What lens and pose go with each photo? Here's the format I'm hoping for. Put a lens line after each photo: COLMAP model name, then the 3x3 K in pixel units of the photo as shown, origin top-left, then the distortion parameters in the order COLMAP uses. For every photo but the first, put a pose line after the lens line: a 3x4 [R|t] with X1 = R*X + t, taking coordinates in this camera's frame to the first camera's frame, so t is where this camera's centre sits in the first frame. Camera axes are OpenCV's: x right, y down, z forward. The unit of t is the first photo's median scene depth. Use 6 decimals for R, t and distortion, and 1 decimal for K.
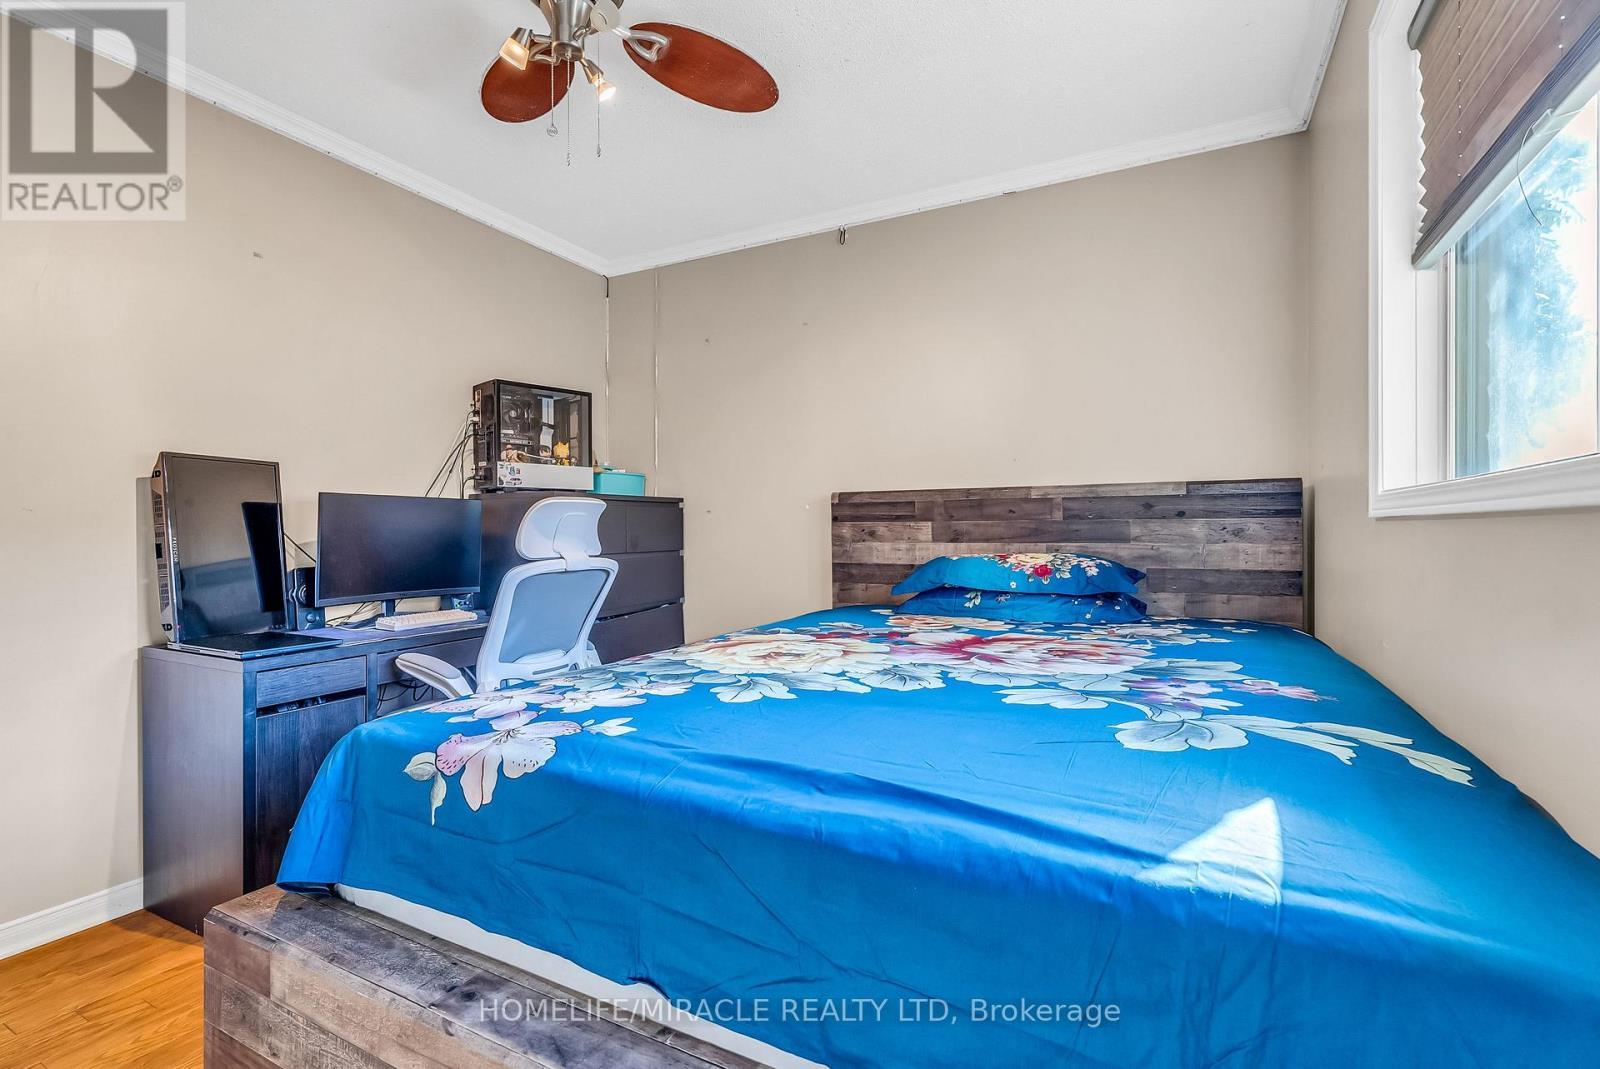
lens RADIAL K [[727.5, 0, 794.7], [0, 727.5, 530.4], [0, 0, 1]] dist [0.001265, 0.001096]
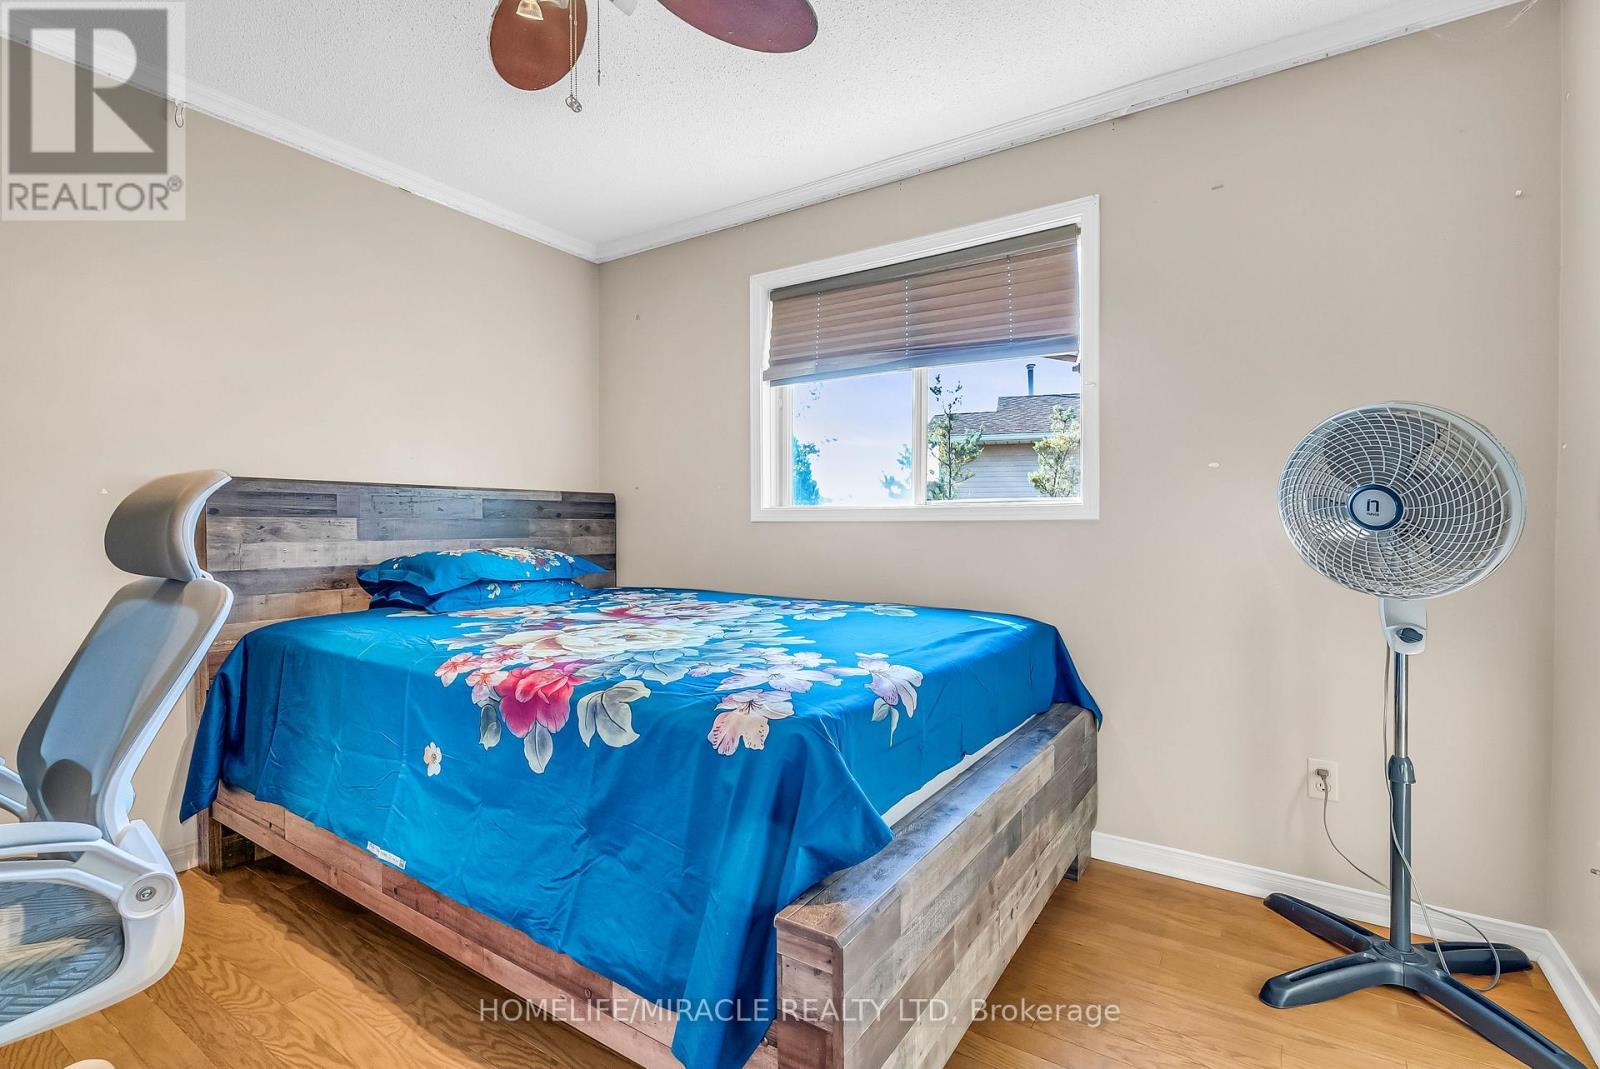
lens RADIAL K [[727.5, 0, 797.9], [0, 727.5, 525.6], [0, 0, 1]] dist [0.001265, 0.001096]
pose [[0.108926, 0.004408, 0.994040, -0.749521], [0.002978, 0.999984, -0.004760, 0.004357], [-0.994045, 0.003478, 0.108911, 0.416062]]
